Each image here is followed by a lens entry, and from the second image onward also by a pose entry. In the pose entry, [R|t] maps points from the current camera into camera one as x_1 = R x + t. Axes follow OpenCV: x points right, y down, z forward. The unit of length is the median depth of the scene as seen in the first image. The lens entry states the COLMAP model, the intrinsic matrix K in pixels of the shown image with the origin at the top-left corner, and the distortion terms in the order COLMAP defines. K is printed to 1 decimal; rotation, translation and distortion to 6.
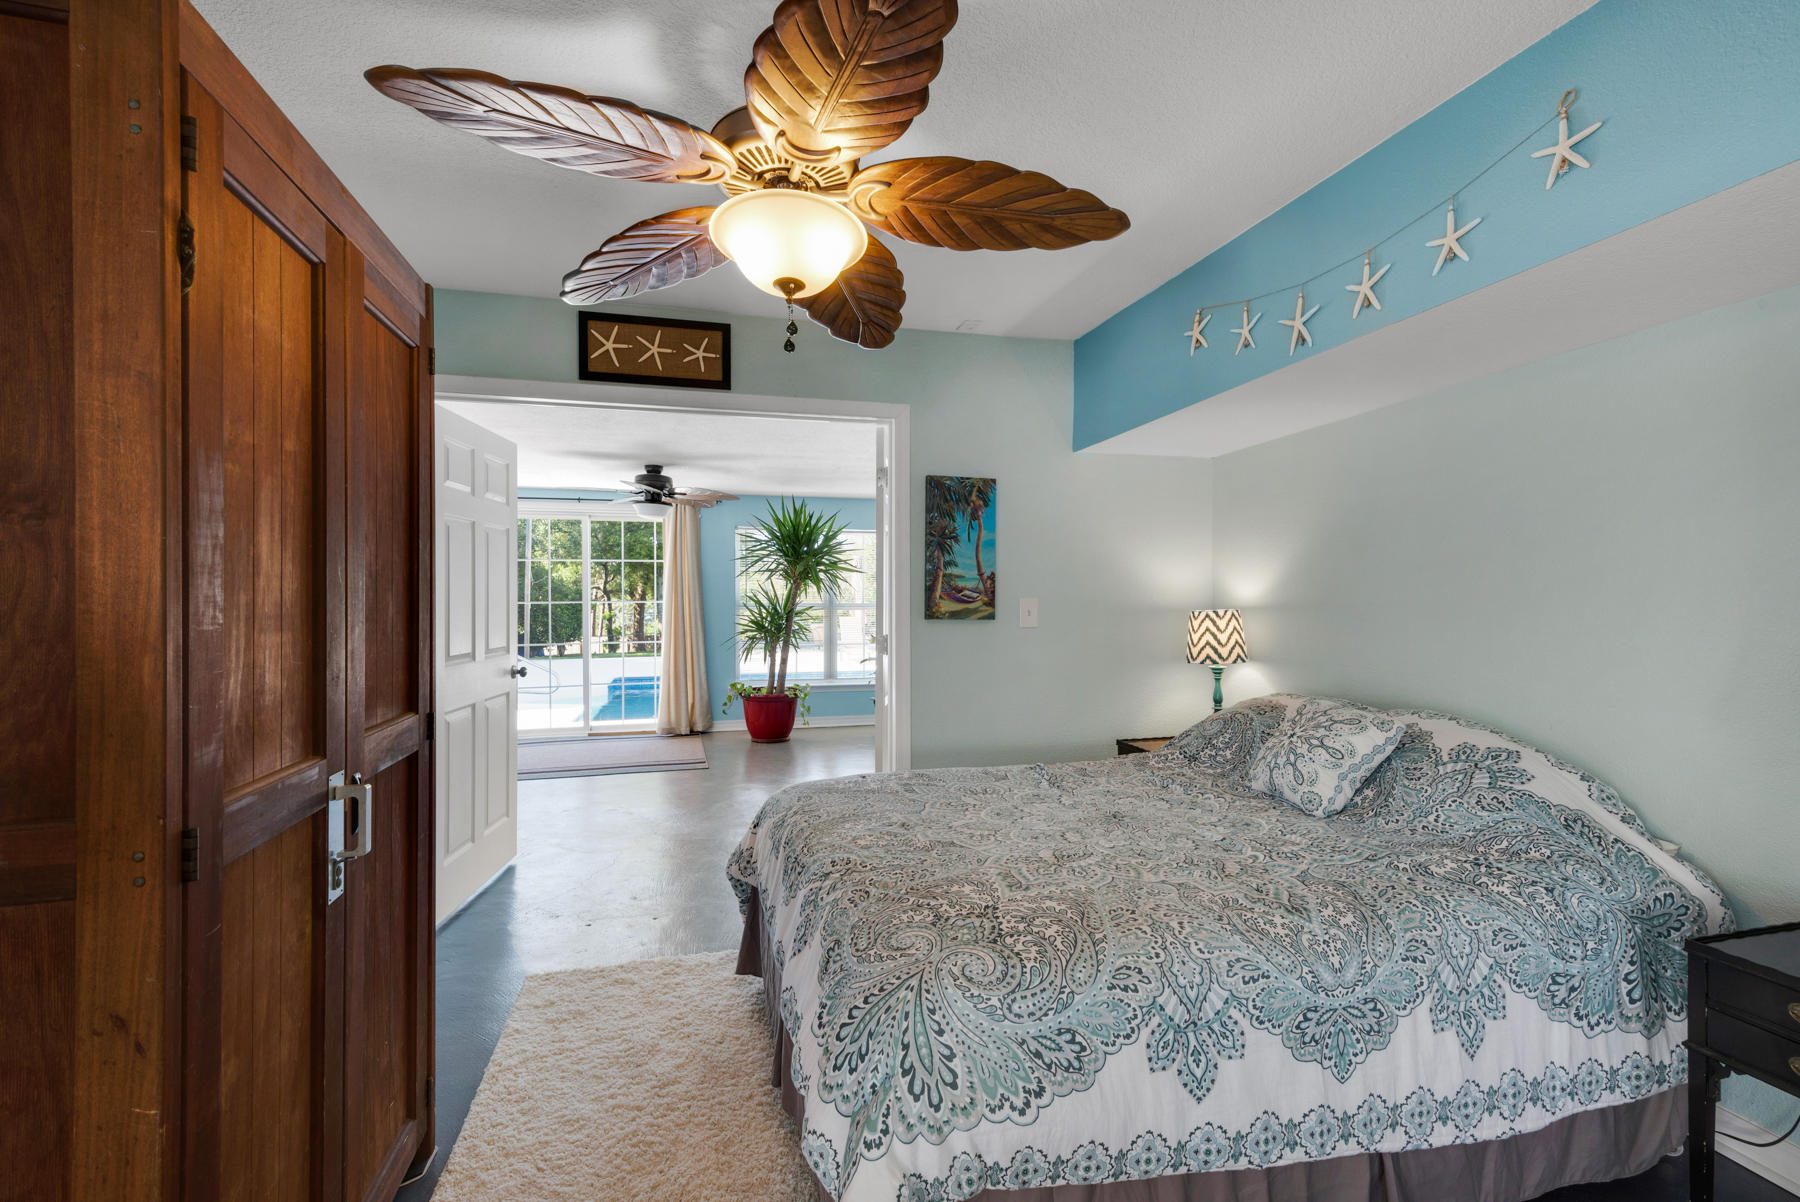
lens RADIAL K [[825.5, 0, 908.9], [0, 825.5, 592.8], [0, 0, 1]] dist [-0.000160, -0.000165]
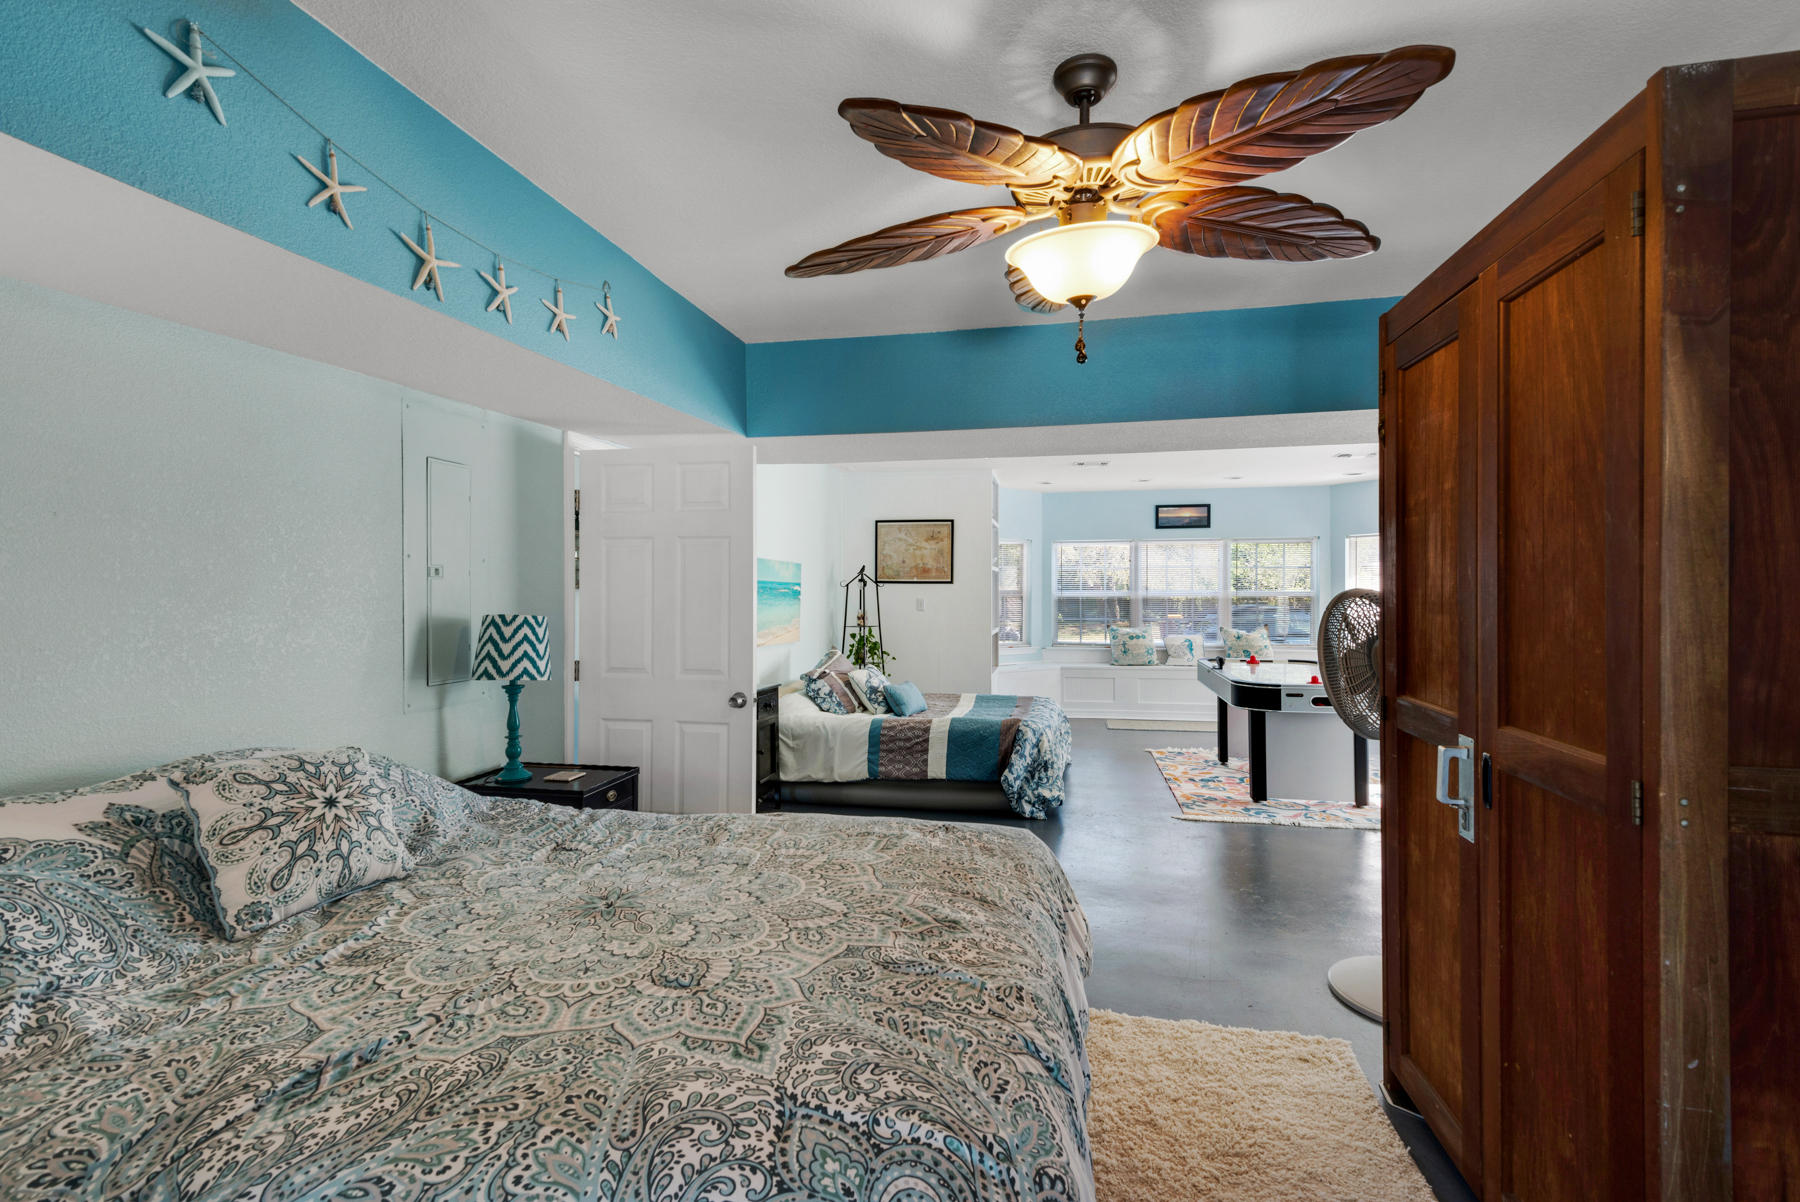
lens RADIAL K [[825.5, 0, 908.9], [0, 825.5, 592.8], [0, 0, 1]] dist [-0.000160, -0.000165]
pose [[0.459236, 0.000740, 0.888314, -0.367042], [-0.002672, 0.999996, 0.000548, -0.005441], [-0.888310, -0.002625, 0.459236, 0.554464]]
